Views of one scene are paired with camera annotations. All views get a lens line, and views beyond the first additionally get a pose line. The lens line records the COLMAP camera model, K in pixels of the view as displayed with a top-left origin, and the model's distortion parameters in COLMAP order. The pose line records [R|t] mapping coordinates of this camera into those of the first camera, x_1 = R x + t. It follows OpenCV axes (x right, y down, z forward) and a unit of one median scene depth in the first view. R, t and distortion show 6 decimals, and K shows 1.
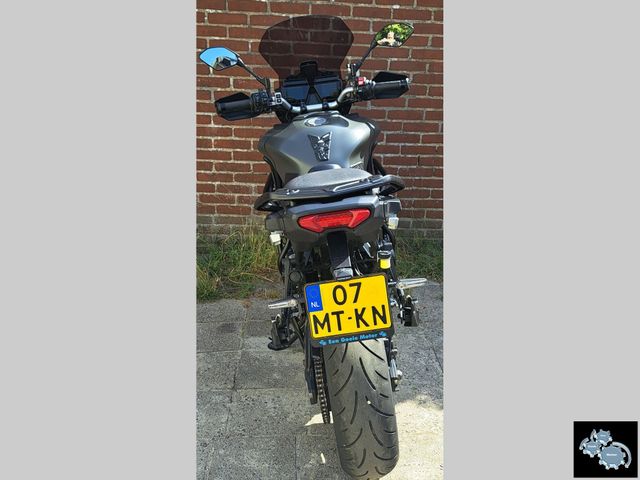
lens RADIAL K [[583.3, 0, 333.8], [0, 583.3, 296.1], [0, 0, 1]] dist [0.052195, -0.015020]
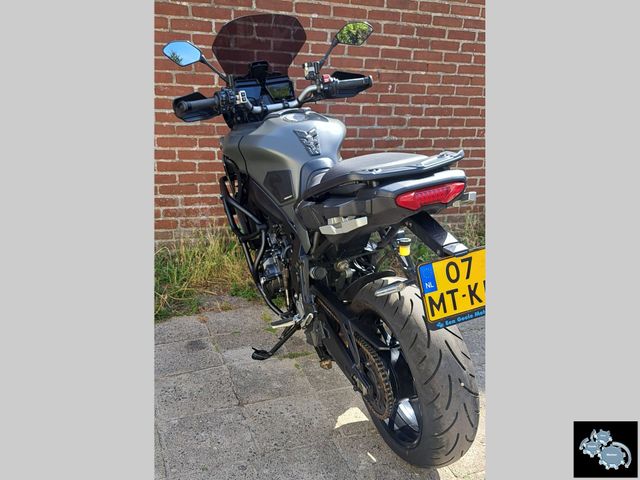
lens RADIAL K [[548.1, 0, 318.1], [0, 548.1, 296.3], [0, 0, 1]] dist [0.037927, -0.018567]
pose [[0.955030, -0.107099, 0.276491, -0.287112], [0.115580, 0.993192, -0.014514, 0.015626], [-0.273055, 0.045818, 0.960907, 0.128371]]
